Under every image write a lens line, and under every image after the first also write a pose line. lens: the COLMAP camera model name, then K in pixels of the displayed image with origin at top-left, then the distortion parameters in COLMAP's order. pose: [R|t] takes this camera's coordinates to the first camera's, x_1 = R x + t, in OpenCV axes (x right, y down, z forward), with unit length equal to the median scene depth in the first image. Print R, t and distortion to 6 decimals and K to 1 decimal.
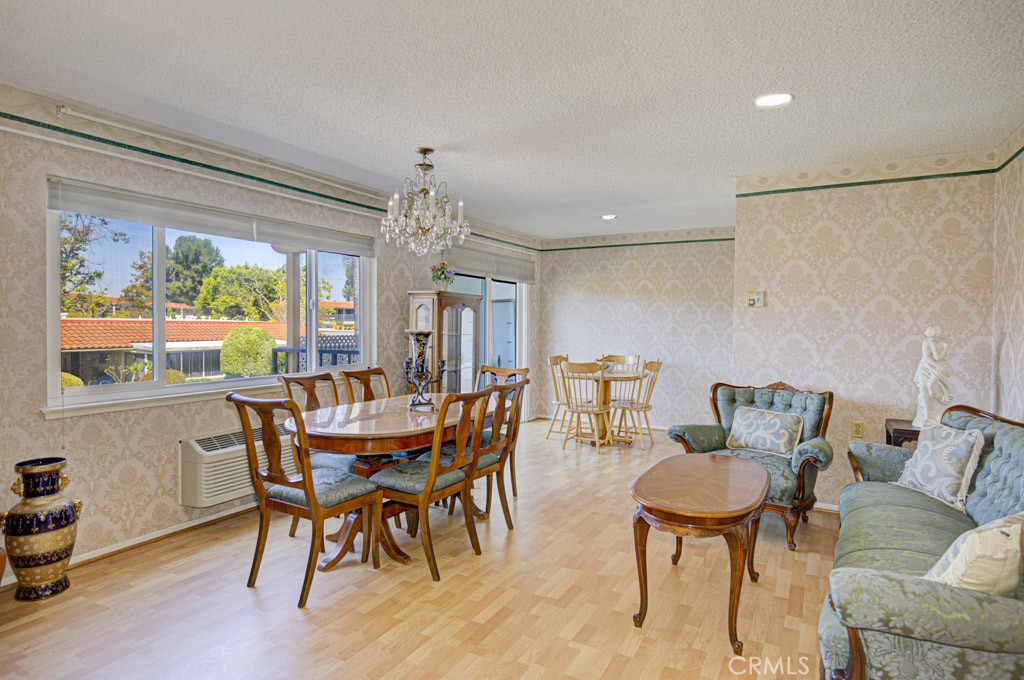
lens RADIAL K [[566.7, 0, 511.0], [0, 566.7, 339.9], [0, 0, 1]] dist [-0.011146, 0.002281]
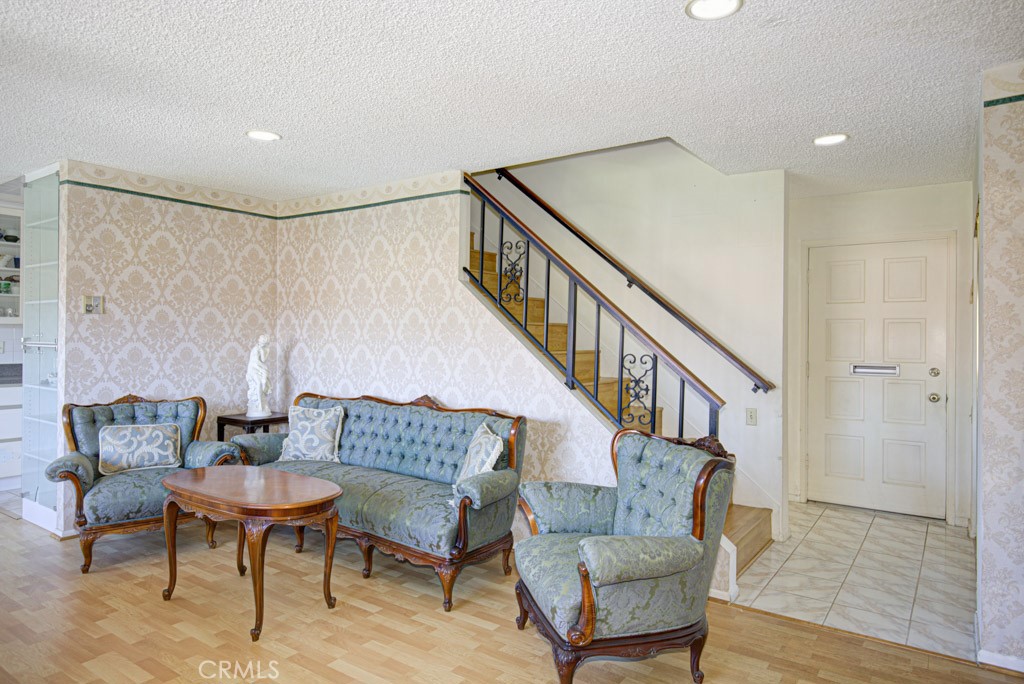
lens RADIAL K [[637.9, 0, 511.4], [0, 637.9, 333.4], [0, 0, 1]] dist [0.004887, 0.001169]
pose [[0.093693, -0.002748, 0.995597, -0.557147], [0.025614, 0.999672, 0.000349, -0.012206], [-0.995272, 0.025468, 0.093732, 0.286930]]
